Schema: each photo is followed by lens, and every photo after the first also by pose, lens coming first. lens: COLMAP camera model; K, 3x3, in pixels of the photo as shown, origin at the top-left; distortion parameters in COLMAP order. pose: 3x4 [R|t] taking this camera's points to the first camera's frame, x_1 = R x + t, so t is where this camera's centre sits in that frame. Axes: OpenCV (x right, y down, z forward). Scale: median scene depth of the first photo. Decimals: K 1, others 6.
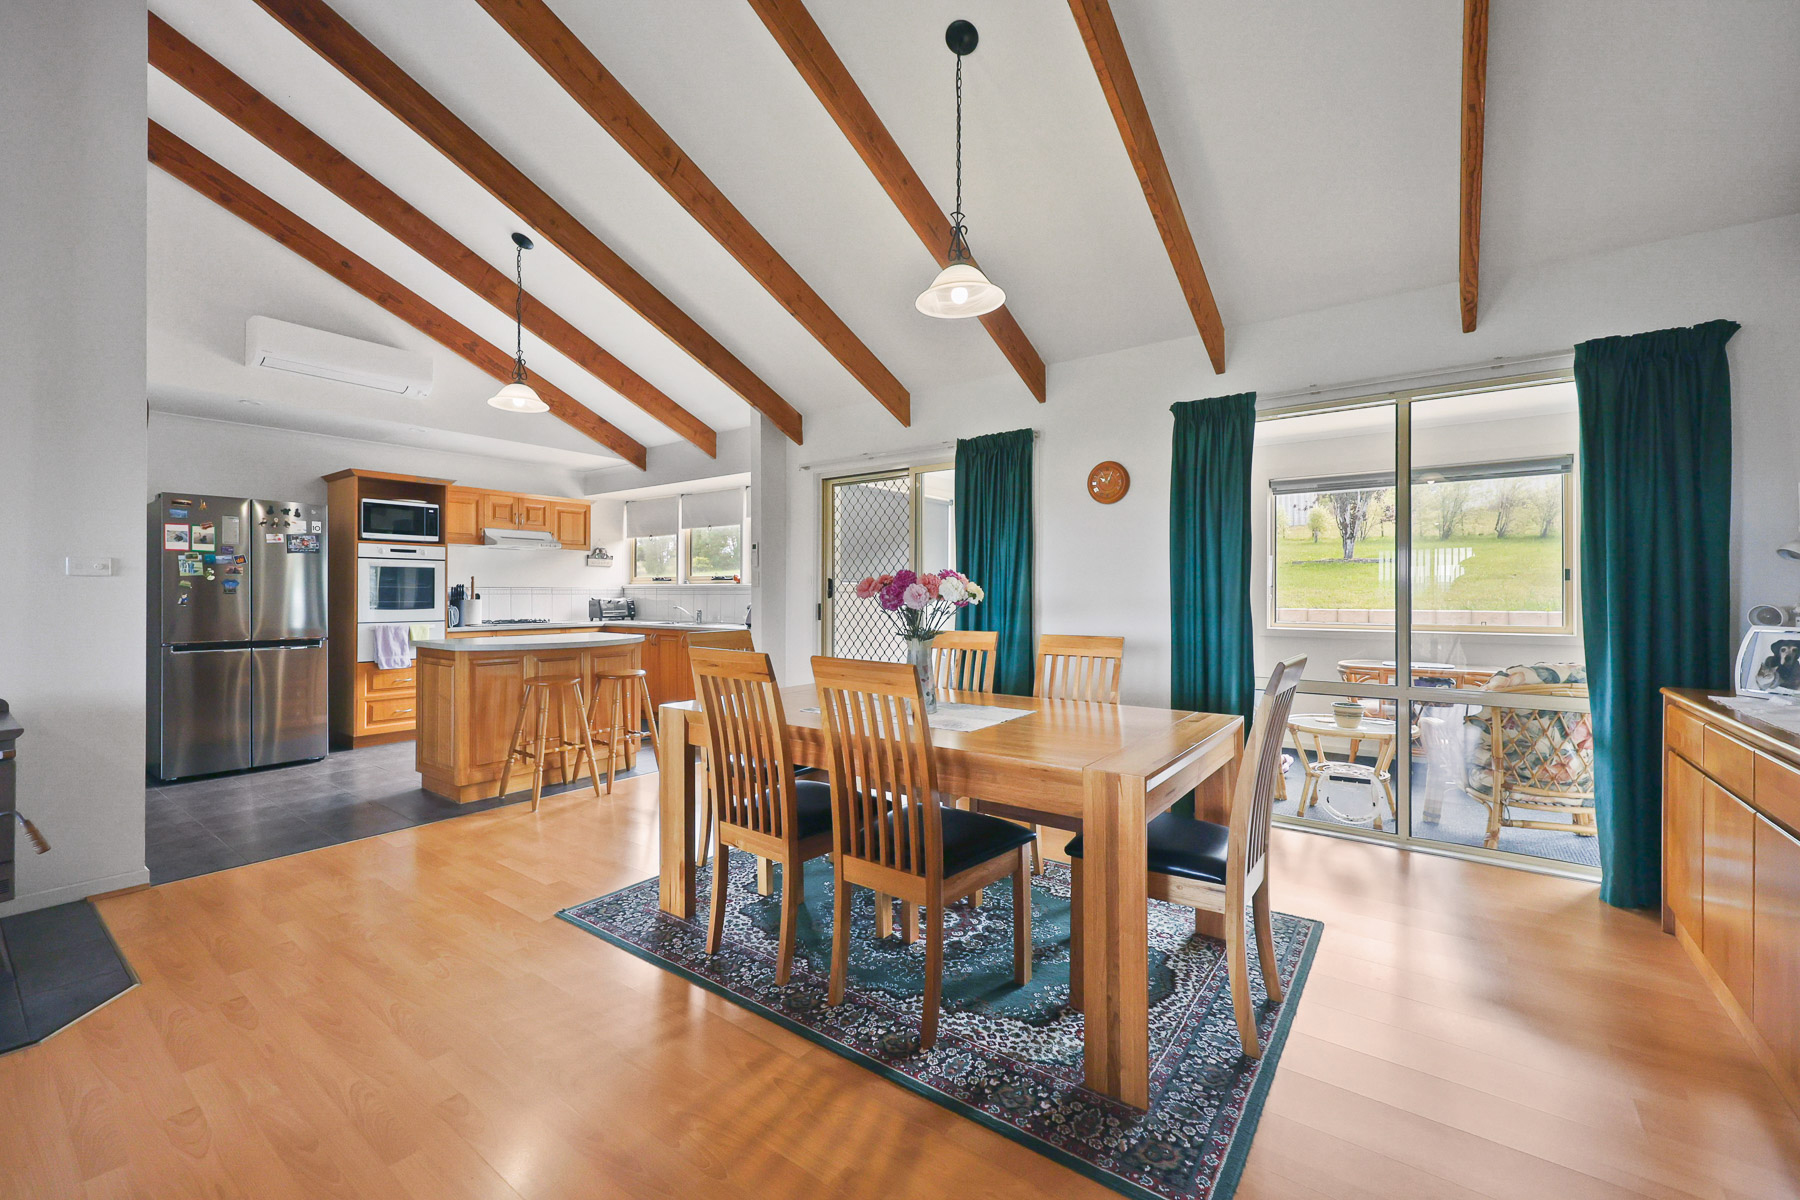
lens RADIAL K [[735.2, 0, 900.0], [0, 735.2, 594.5], [0, 0, 1]] dist [-0.002562, -0.000039]
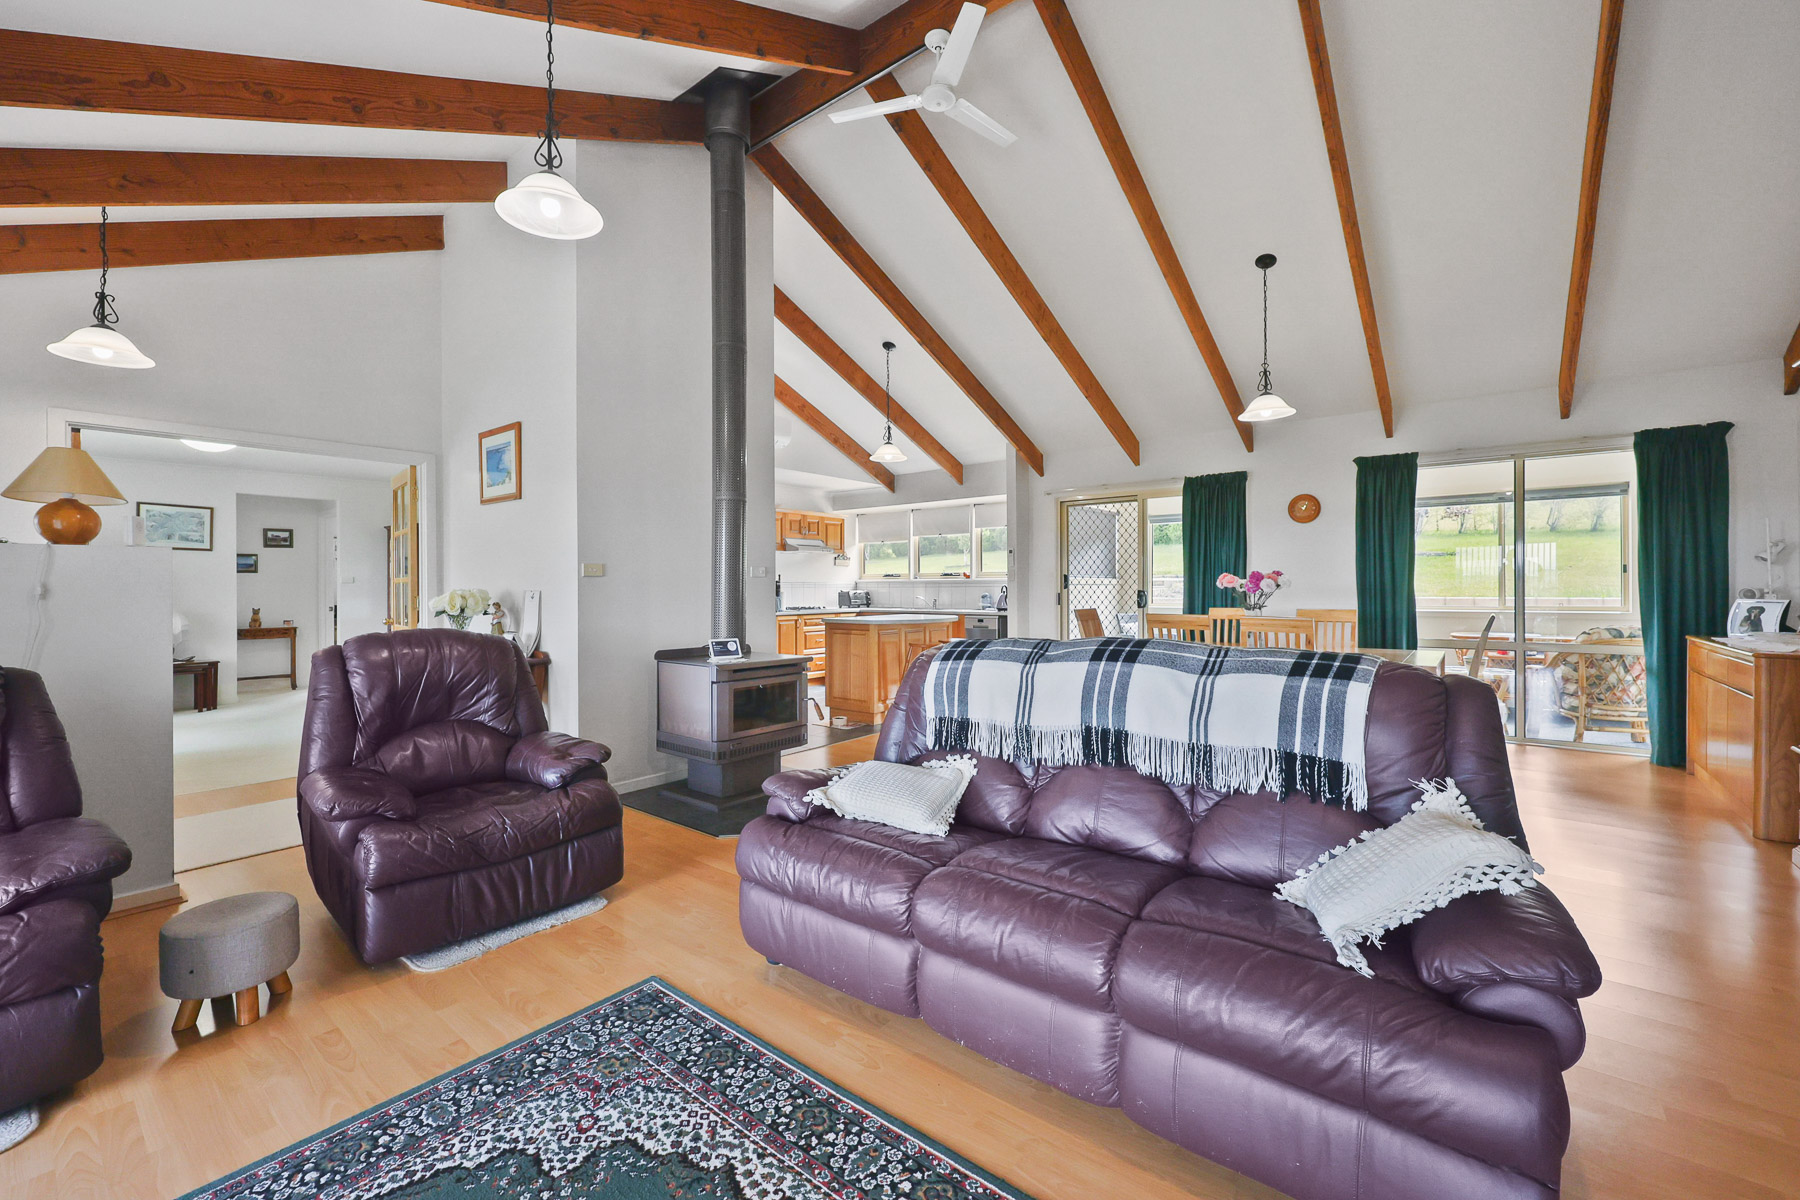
lens RADIAL K [[735.2, 0, 899.0], [0, 735.2, 591.0], [0, 0, 1]] dist [-0.002562, -0.000039]
pose [[0.999423, -0.005869, -0.033448, -0.455230], [0.006012, 0.999973, 0.004172, 0.001736], [0.033422, -0.004371, 0.999432, -0.472621]]
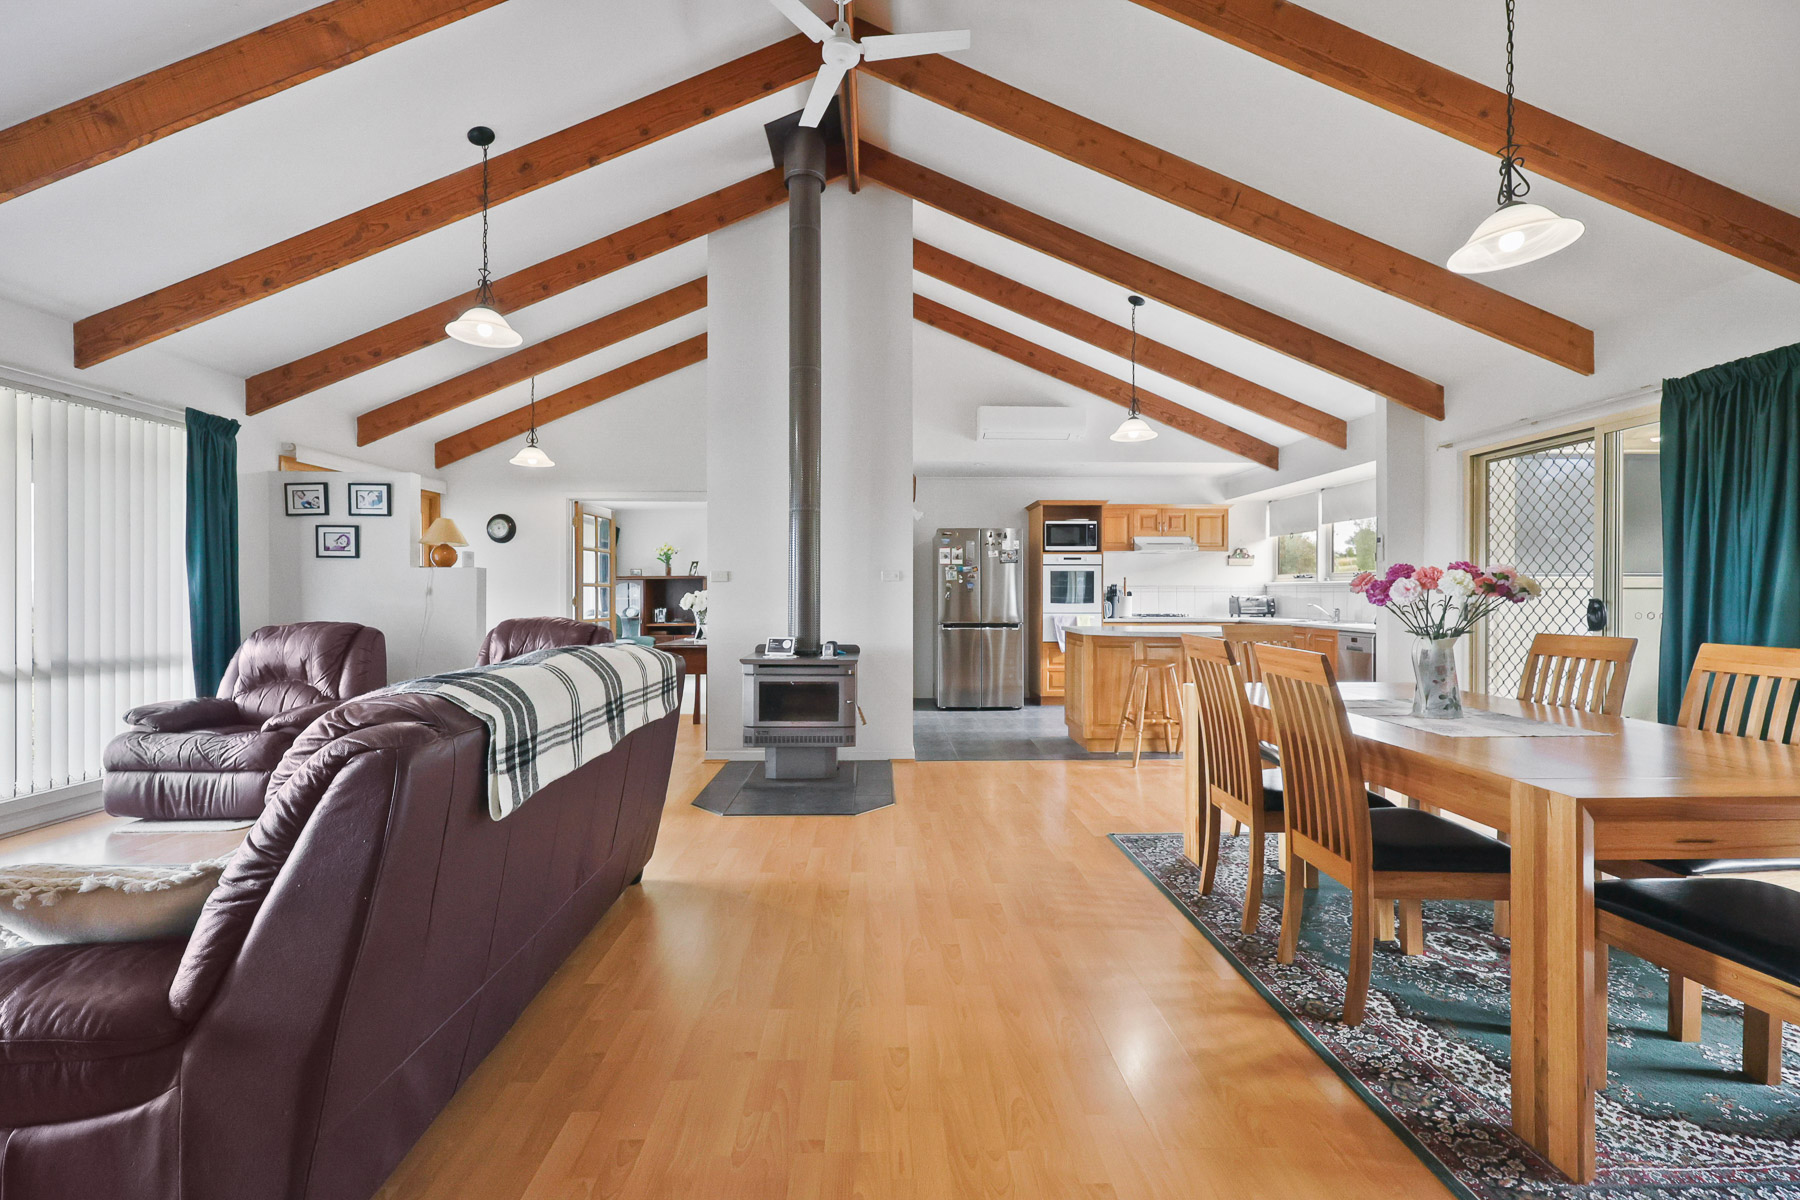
lens RADIAL K [[735.2, 0, 890.3], [0, 735.2, 594.4], [0, 0, 1]] dist [-0.002562, -0.000039]
pose [[0.611344, 0.001670, -0.791363, 0.197445], [-0.000703, 0.999999, 0.001567, 0.002863], [0.791365, -0.000401, 0.611344, -0.063873]]
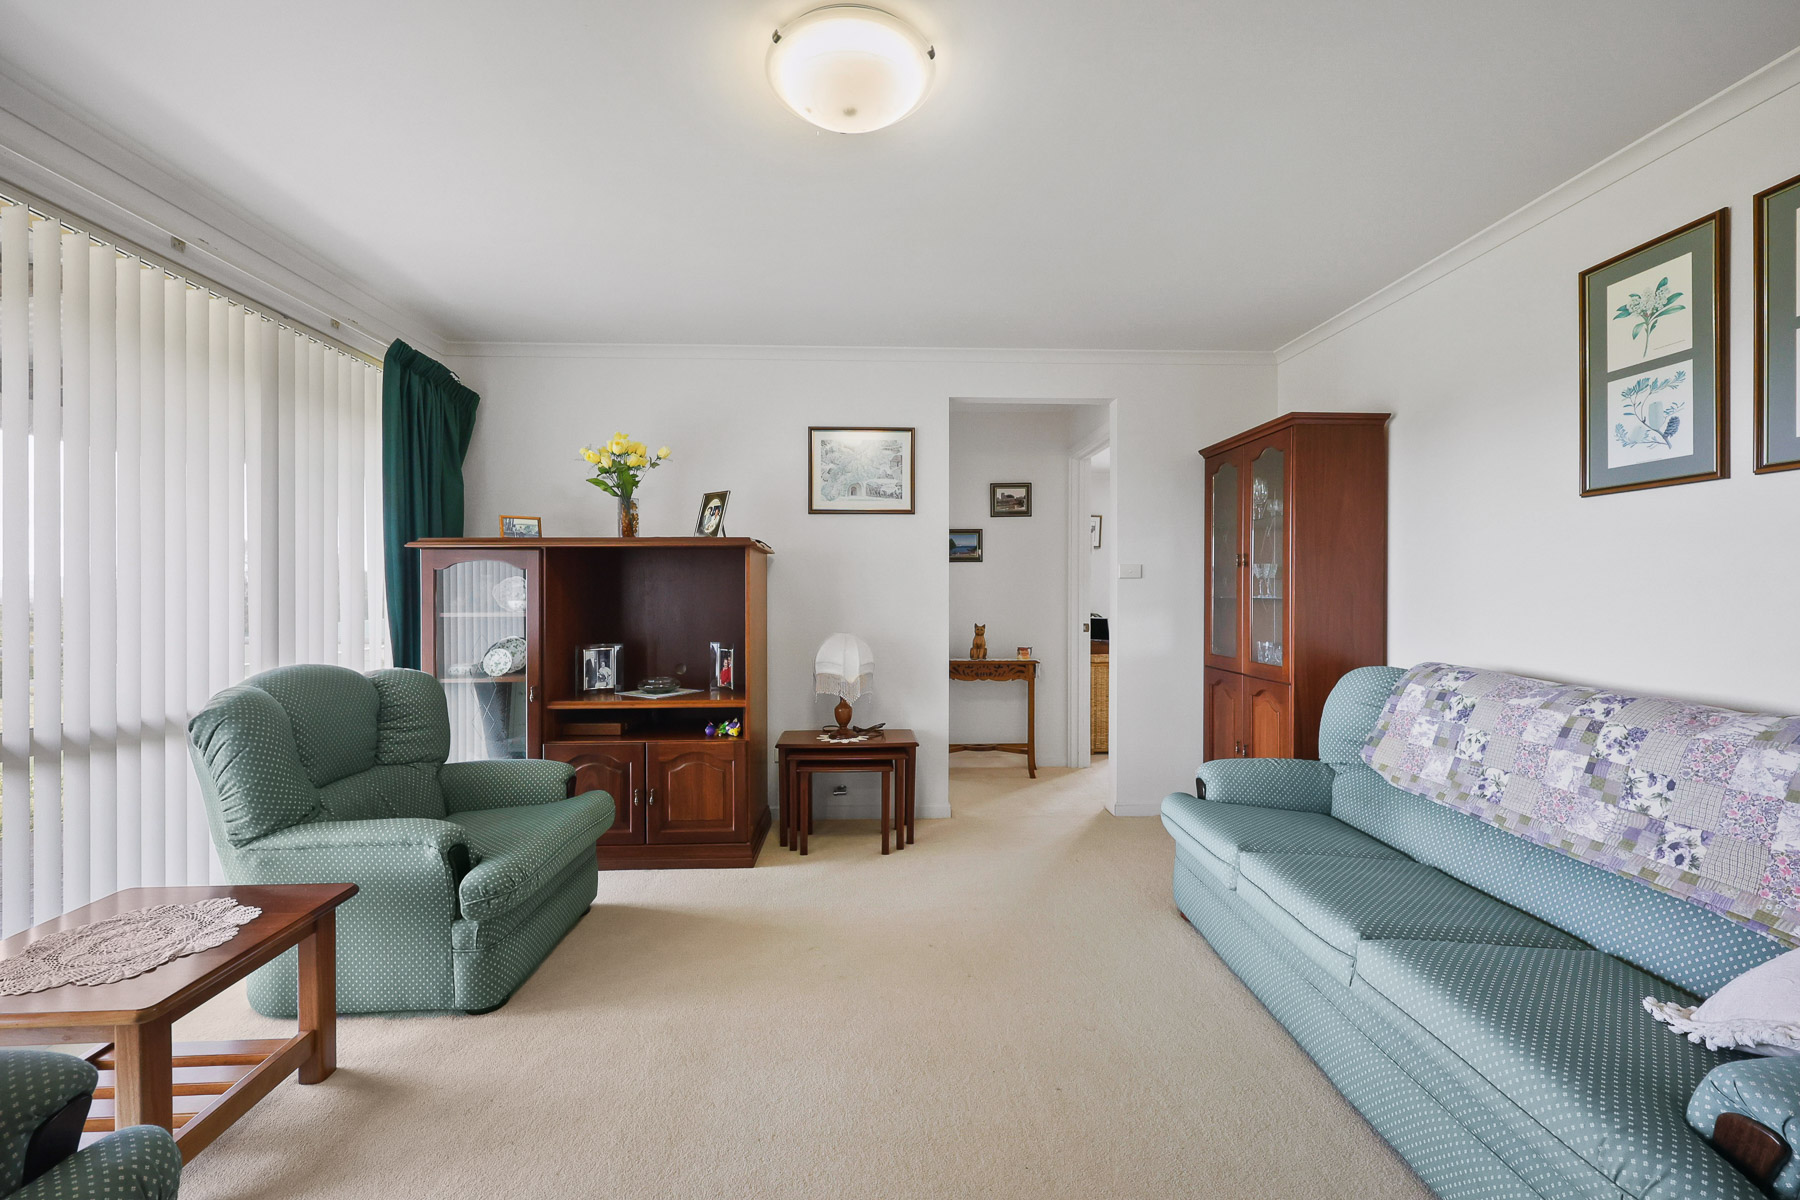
lens RADIAL K [[735.2, 0, 899.1], [0, 735.2, 600.7], [0, 0, 1]] dist [-0.002562, -0.000039]
pose [[0.640346, 0.004353, -0.768075, -1.412077], [0.001998, 0.999971, 0.007334, 0.002892], [0.768084, -0.006231, 0.640318, 0.569100]]
